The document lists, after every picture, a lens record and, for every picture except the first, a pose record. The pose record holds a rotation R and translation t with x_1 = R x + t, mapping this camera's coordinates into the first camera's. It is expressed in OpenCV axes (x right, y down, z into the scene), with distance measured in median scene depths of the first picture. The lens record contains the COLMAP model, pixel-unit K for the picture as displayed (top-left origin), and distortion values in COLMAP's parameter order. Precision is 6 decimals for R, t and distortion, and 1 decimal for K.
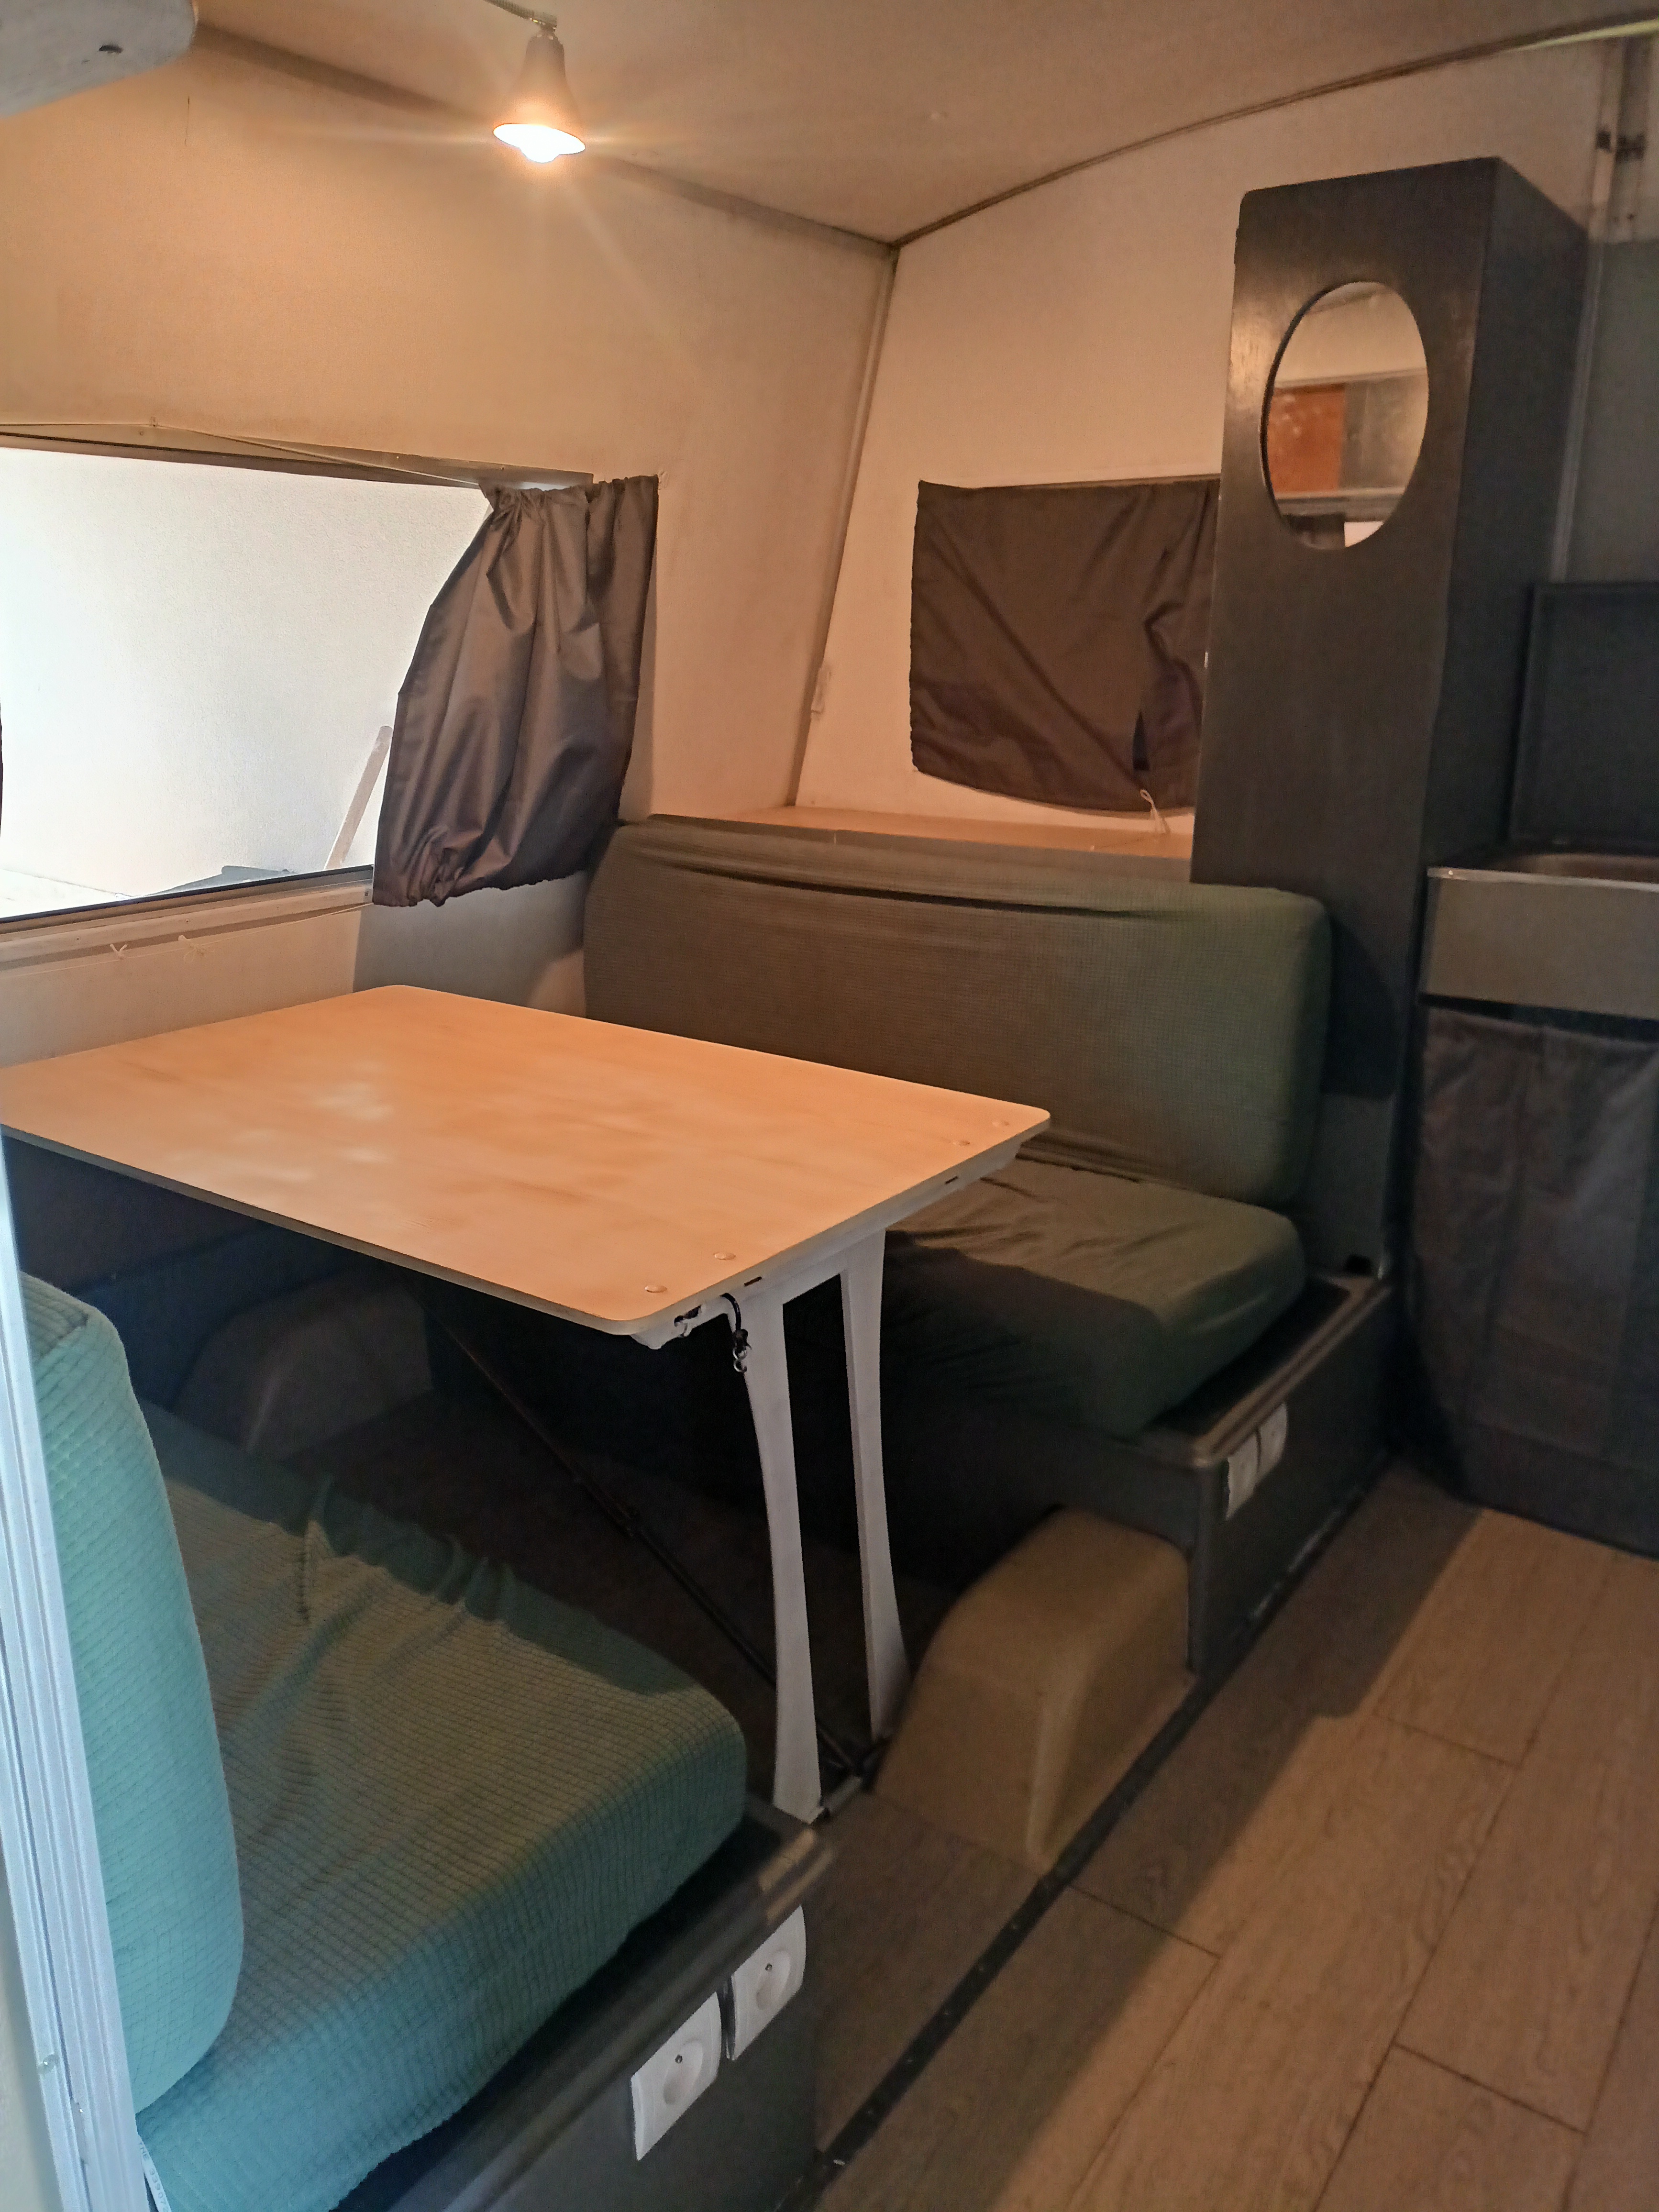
lens RADIAL K [[1681.6, 0, 832.2], [0, 1681.6, 1114.9], [0, 0, 1]] dist [0.097010, -0.153099]
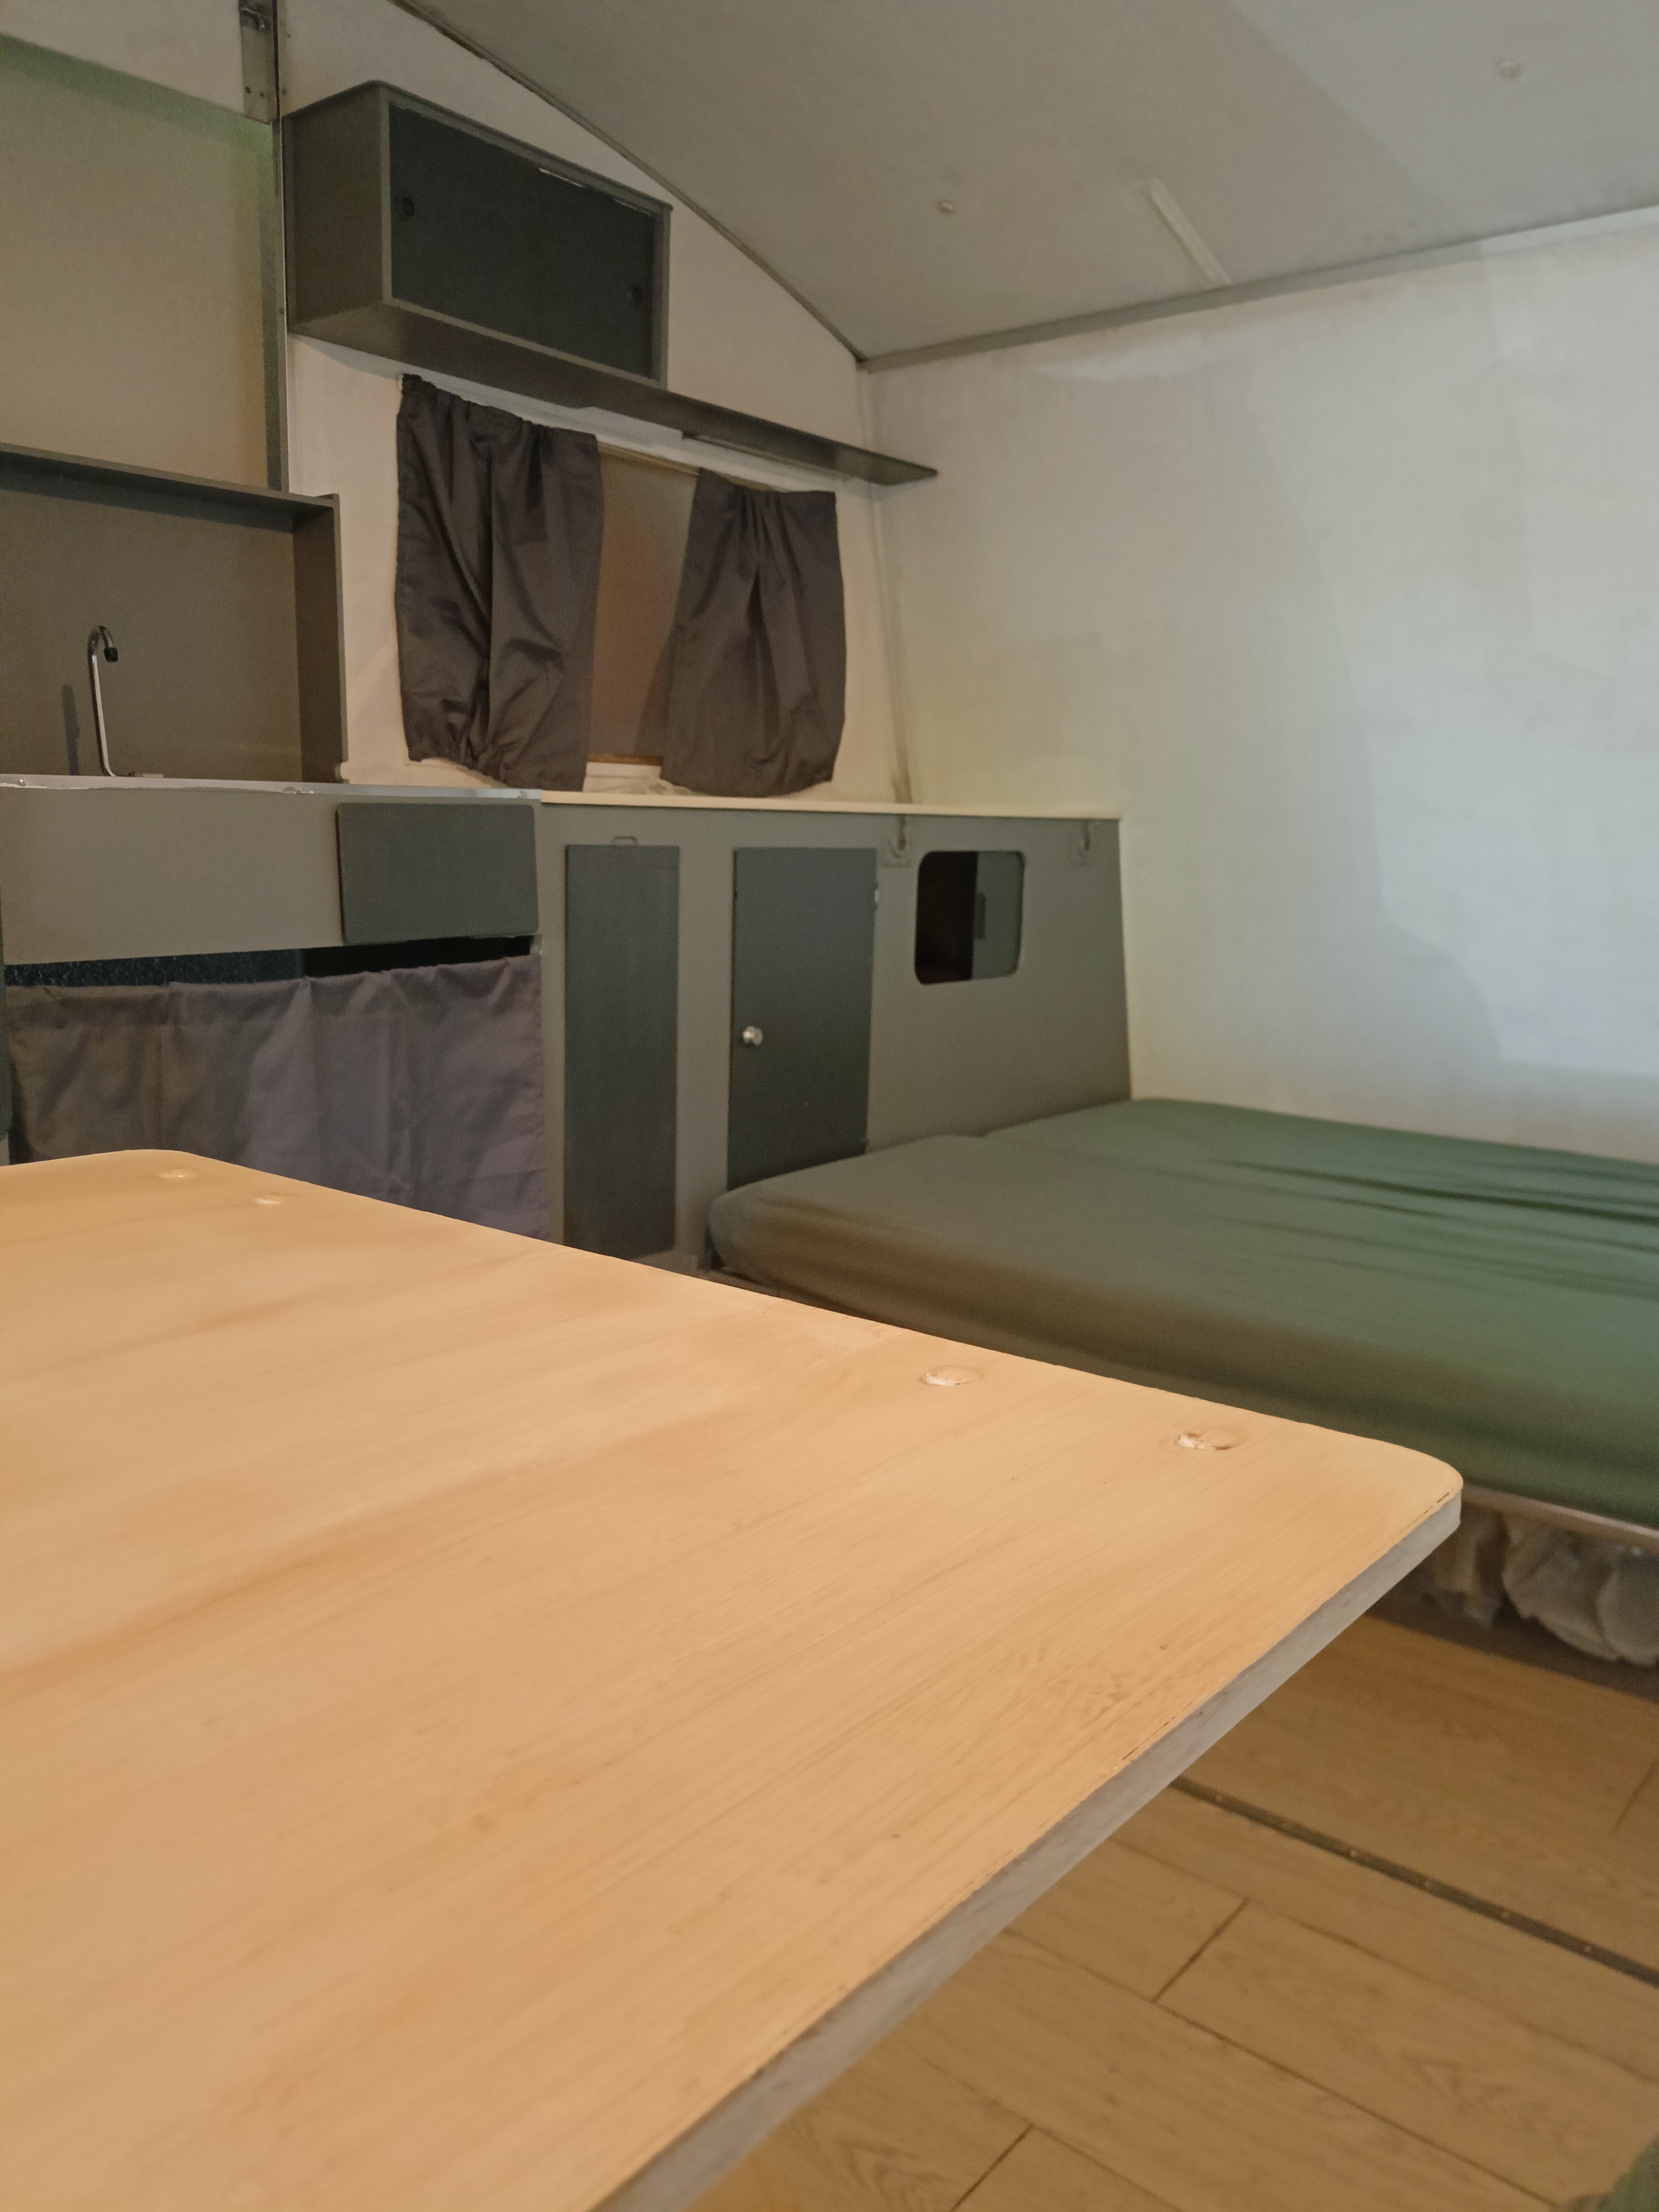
lens RADIAL K [[1681.6, 0, 832.2], [0, 1681.6, 1114.9], [0, 0, 1]] dist [0.097010, -0.153099]
pose [[0.060521, -0.171092, 0.983394, -0.274059], [0.267630, 0.951909, 0.149144, -0.028045], [-0.961619, 0.254159, 0.103400, 0.597542]]
